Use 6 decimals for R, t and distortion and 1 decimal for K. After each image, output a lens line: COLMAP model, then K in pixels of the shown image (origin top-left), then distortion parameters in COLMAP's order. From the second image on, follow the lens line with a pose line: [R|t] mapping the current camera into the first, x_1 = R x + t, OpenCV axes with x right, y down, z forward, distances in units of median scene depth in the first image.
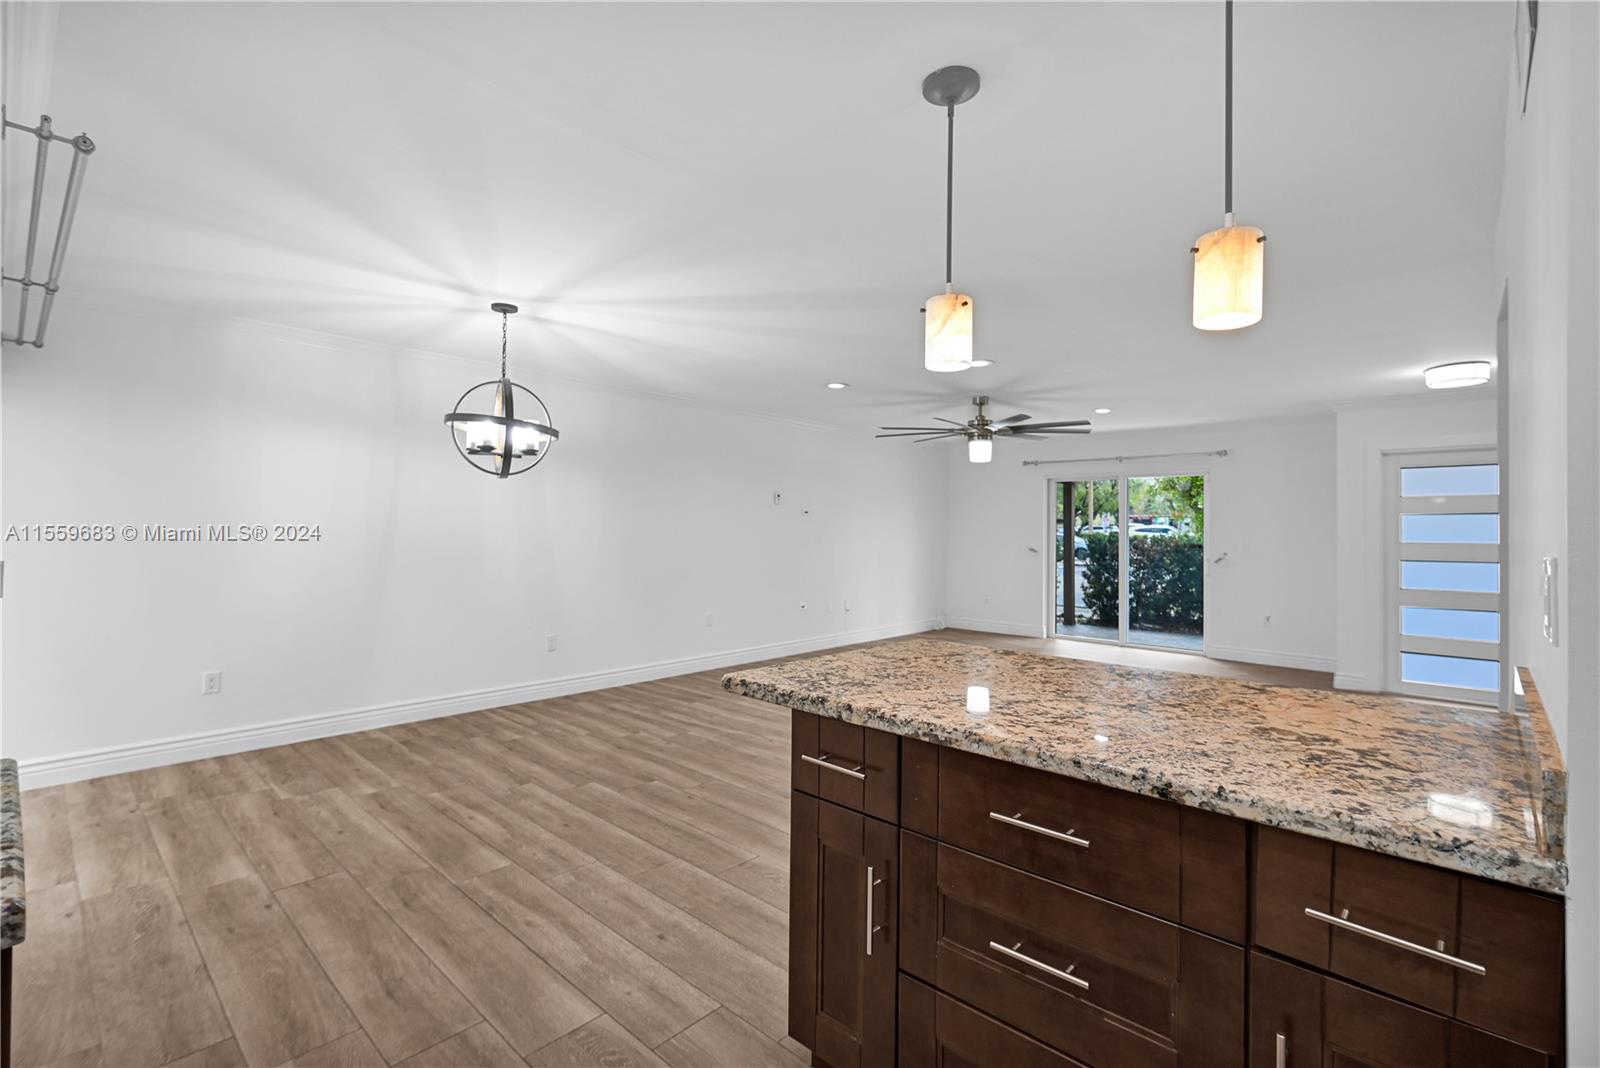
lens RADIAL K [[731.1, 0, 806.6], [0, 731.1, 528.7], [0, 0, 1]] dist [-0.000448, 0.000060]
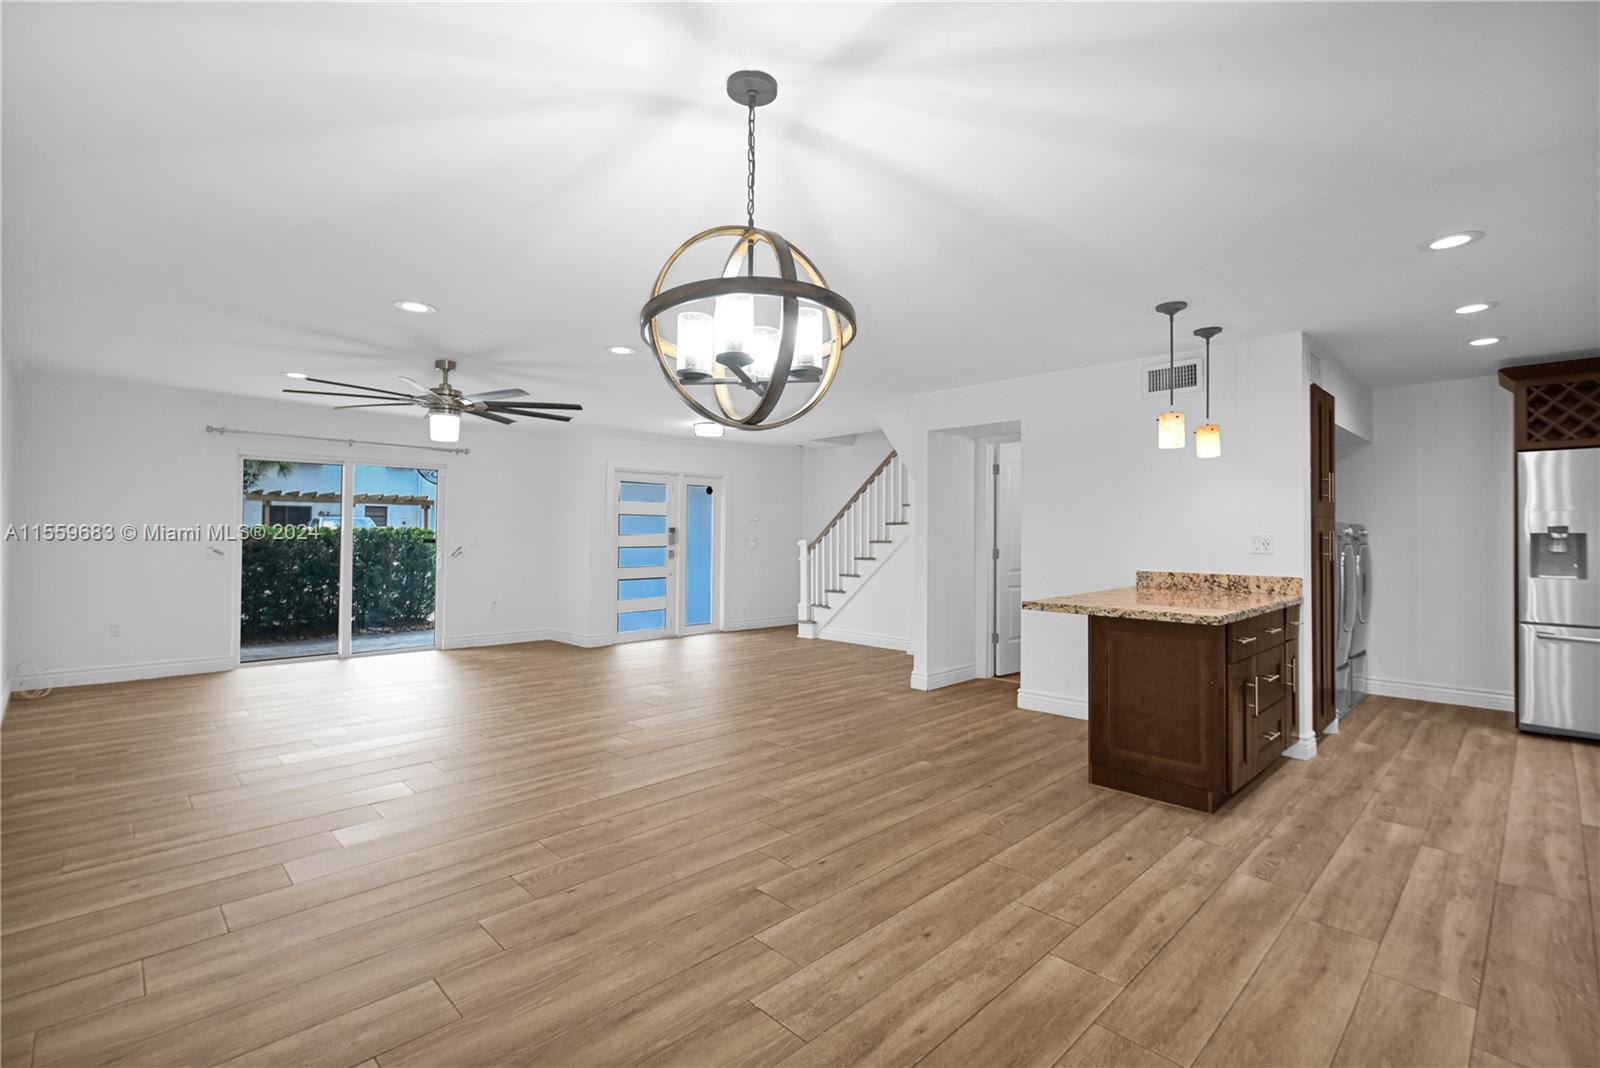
lens RADIAL K [[727.4, 0, 808.8], [0, 727.4, 527.4], [0, 0, 1]] dist [0.001375, 0.000440]
pose [[0.041390, -0.003882, 0.999136, -1.159898], [-0.005533, 0.999976, 0.004115, -0.002418], [-0.999128, -0.005699, 0.041367, 1.196686]]
